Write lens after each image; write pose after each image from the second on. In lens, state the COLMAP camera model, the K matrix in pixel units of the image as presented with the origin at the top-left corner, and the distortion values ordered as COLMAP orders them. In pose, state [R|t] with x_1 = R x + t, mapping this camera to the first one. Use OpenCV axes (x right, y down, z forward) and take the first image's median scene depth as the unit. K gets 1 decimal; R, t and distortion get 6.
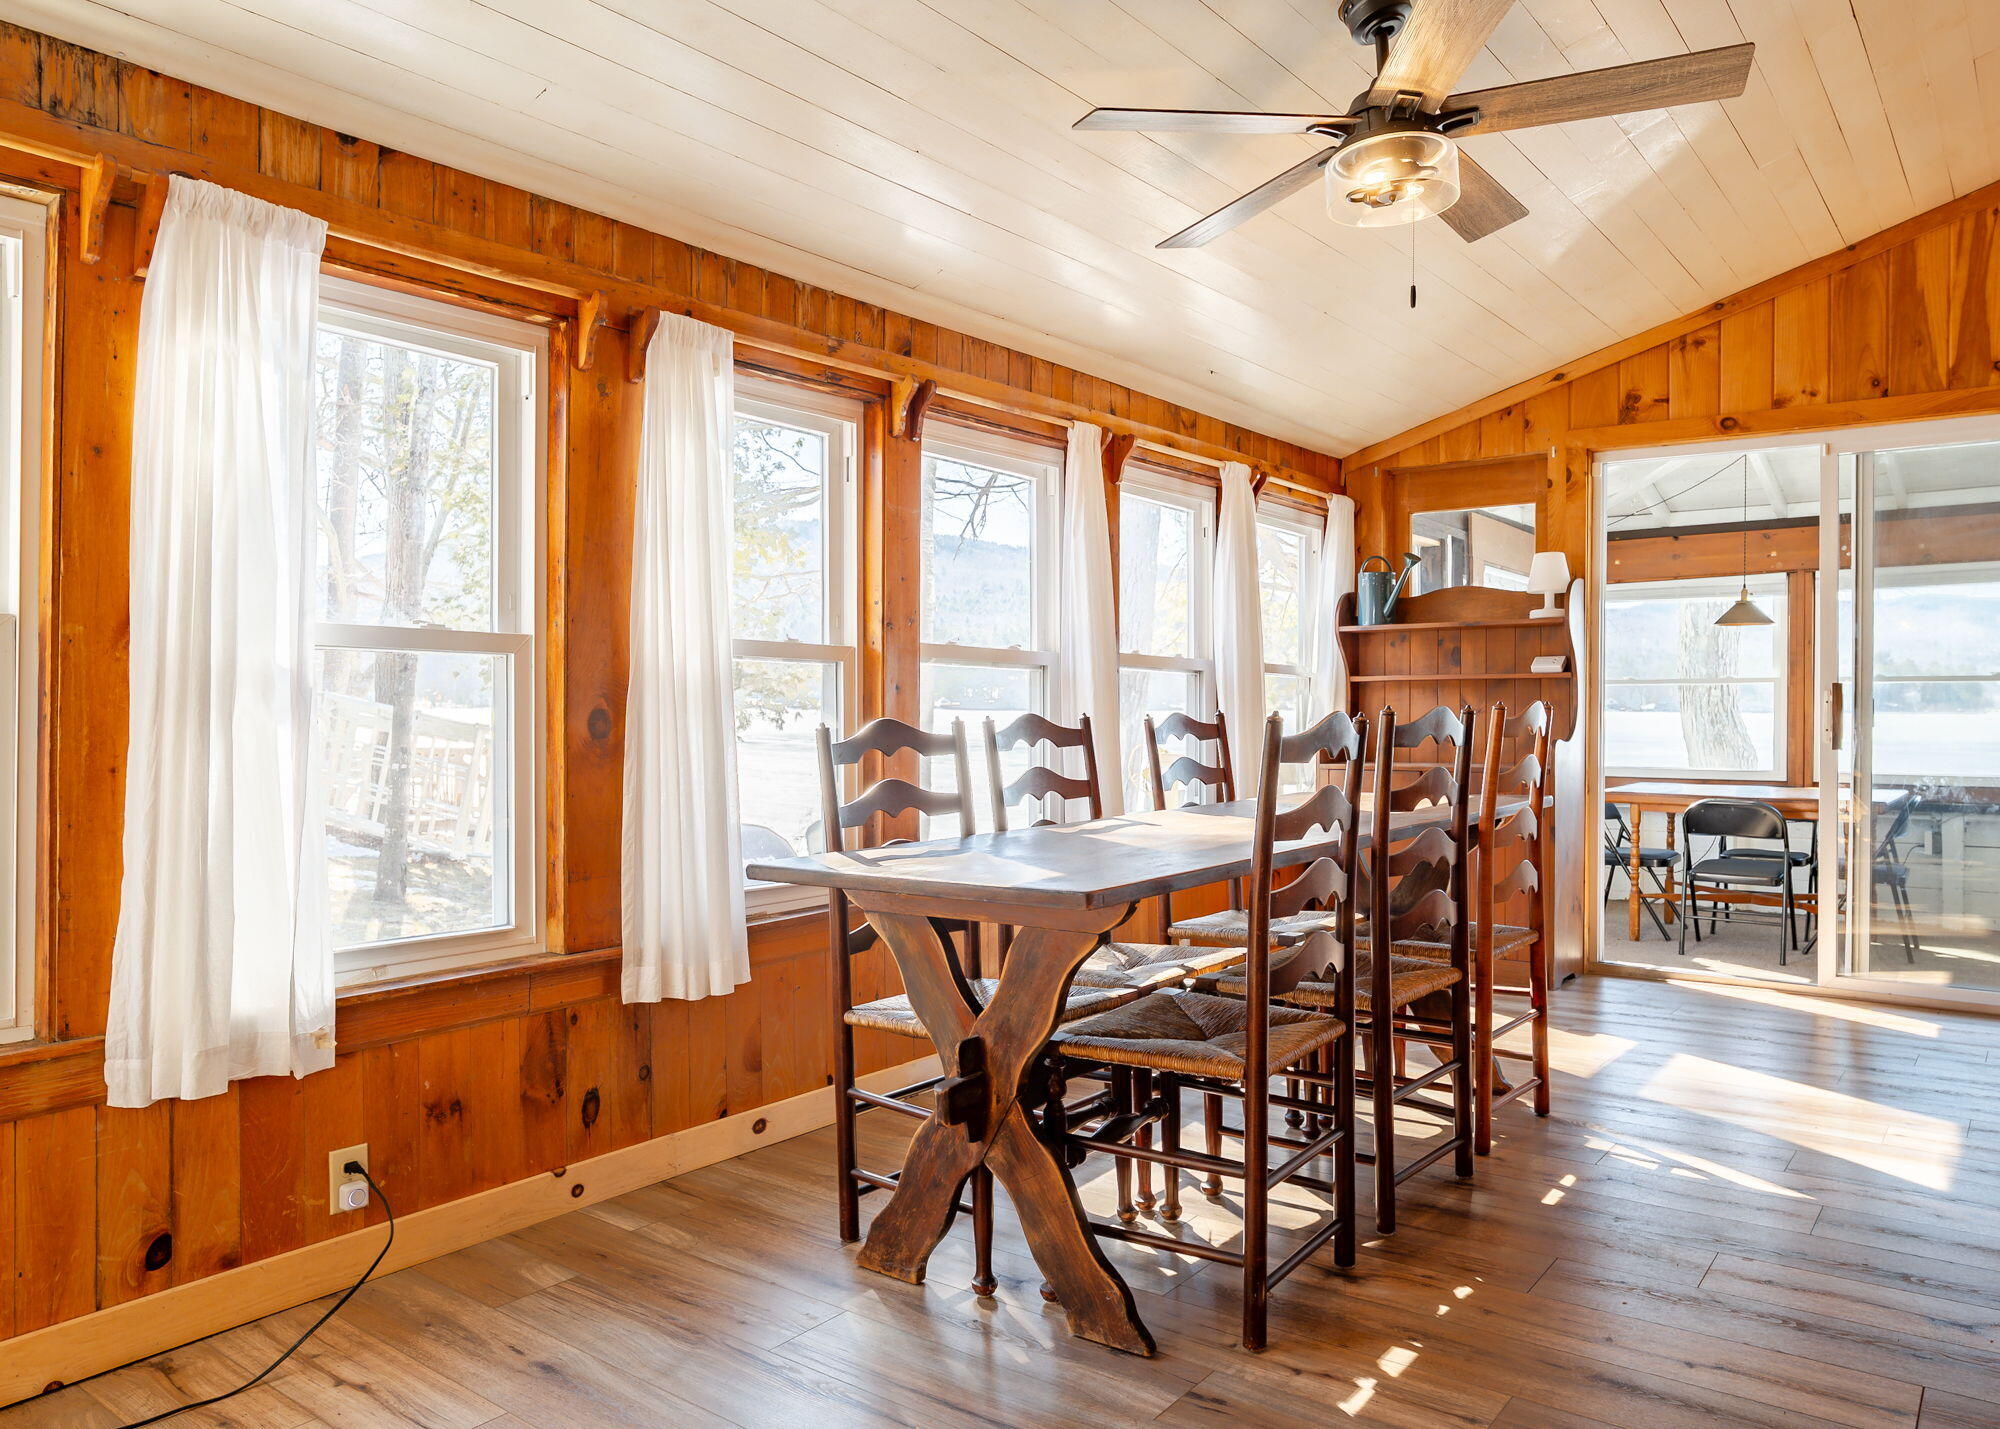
lens RADIAL K [[1407.9, 0, 1007.7], [0, 1407.9, 715.4], [0, 0, 1]] dist [-0.013241, 0.027973]
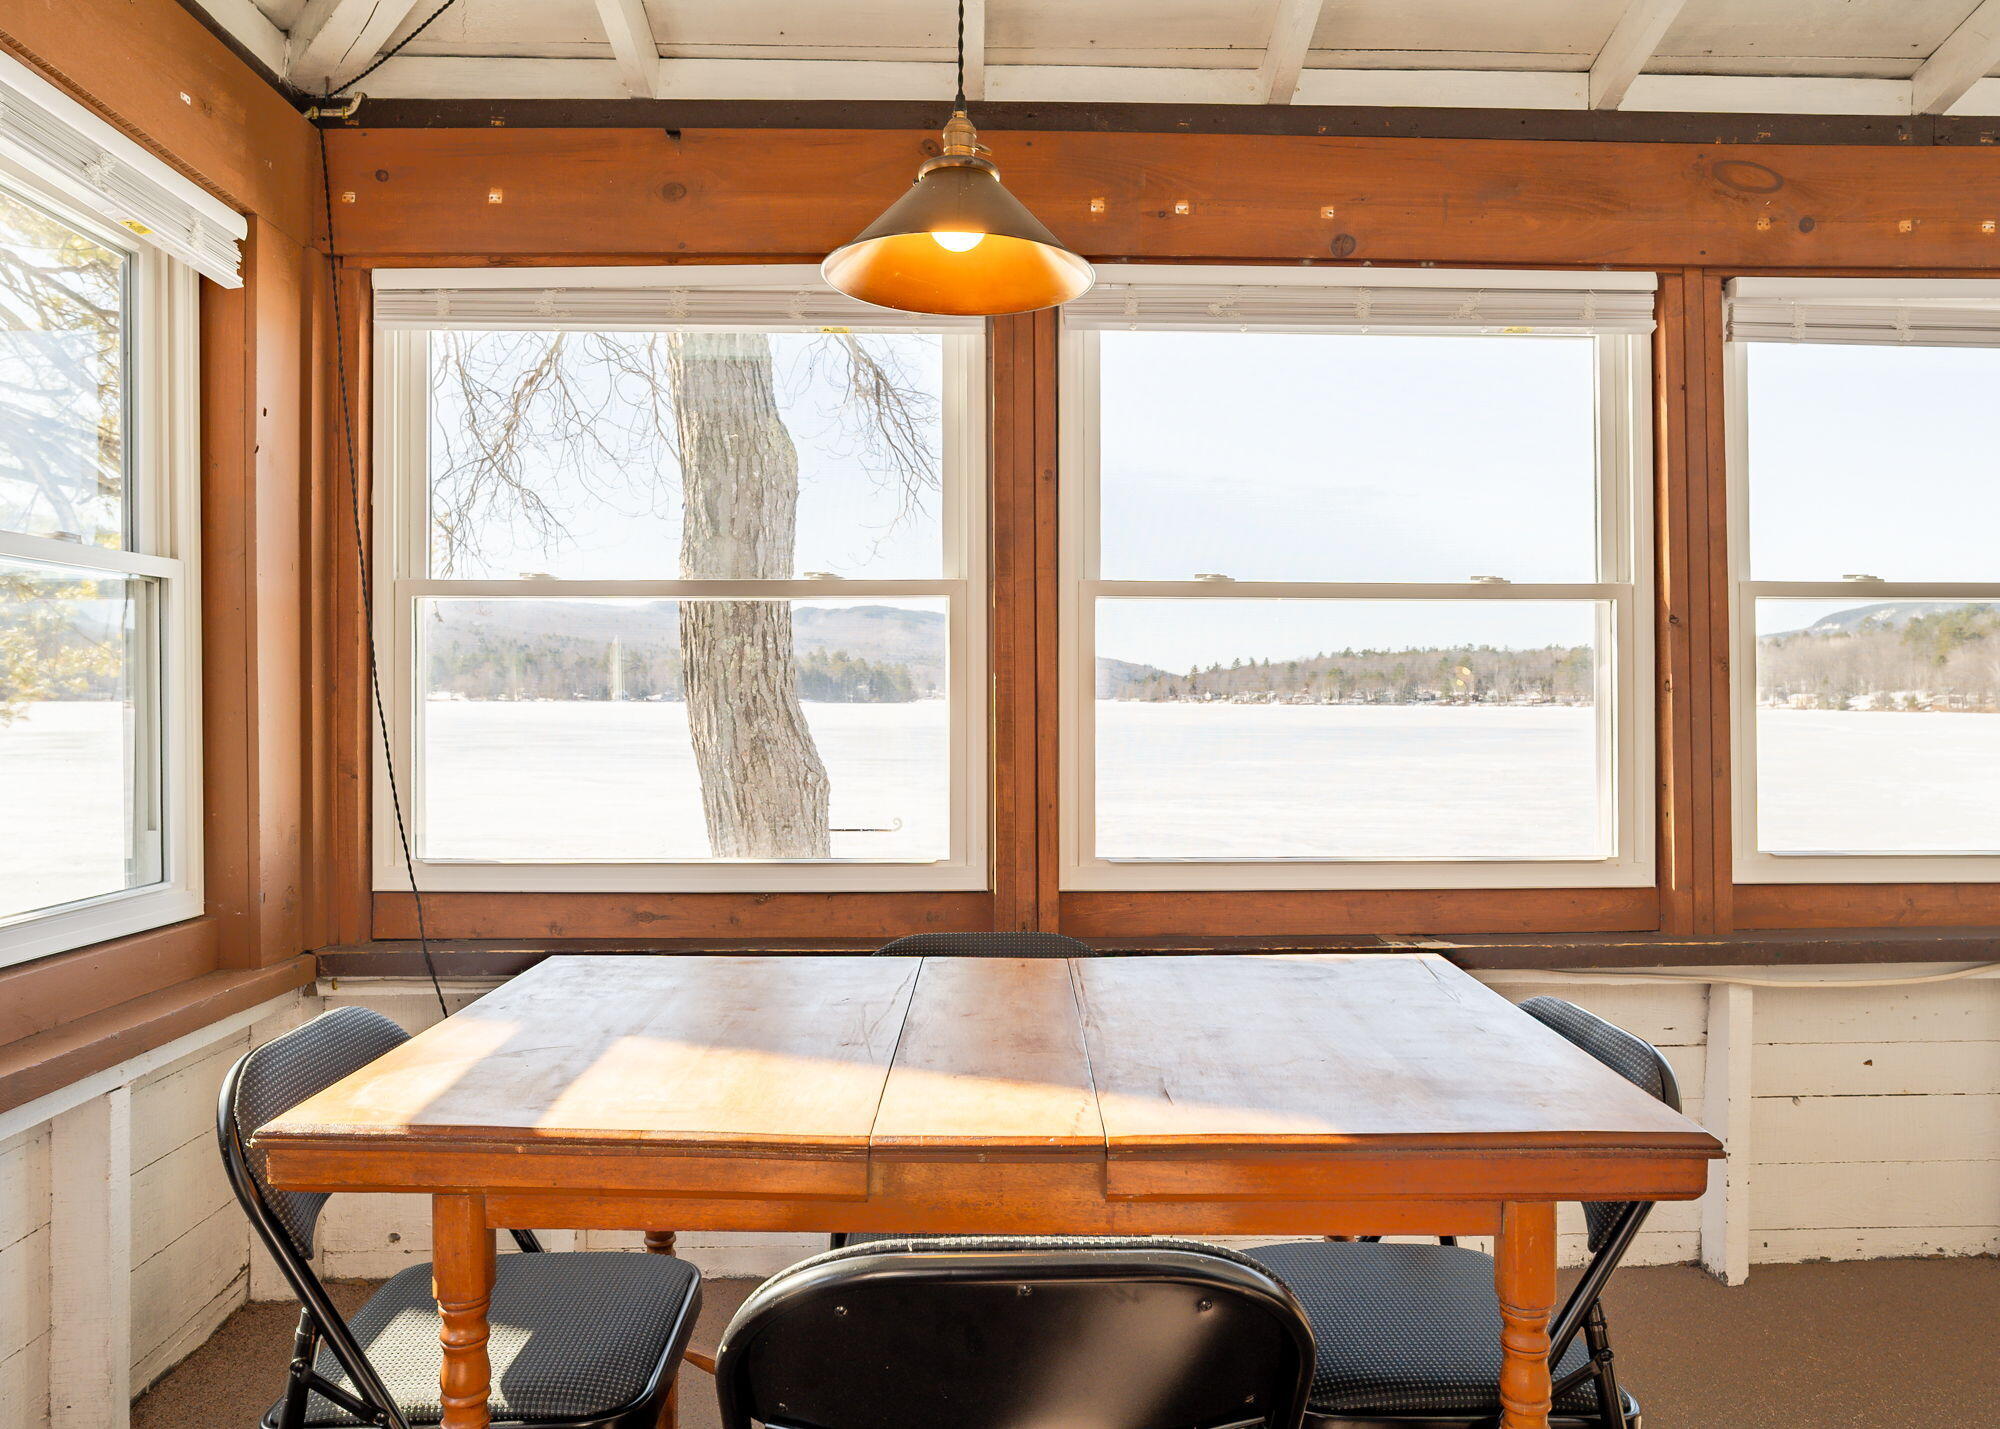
lens RADIAL K [[1407.9, 0, 1000.5], [0, 1407.9, 706.1], [0, 0, 1]] dist [-0.013241, 0.027973]
pose [[0.783956, 0.007470, 0.620772, 0.304523], [-0.009057, 0.999959, -0.000595, 0.002520], [-0.620750, -0.005156, 0.783991, 0.638942]]
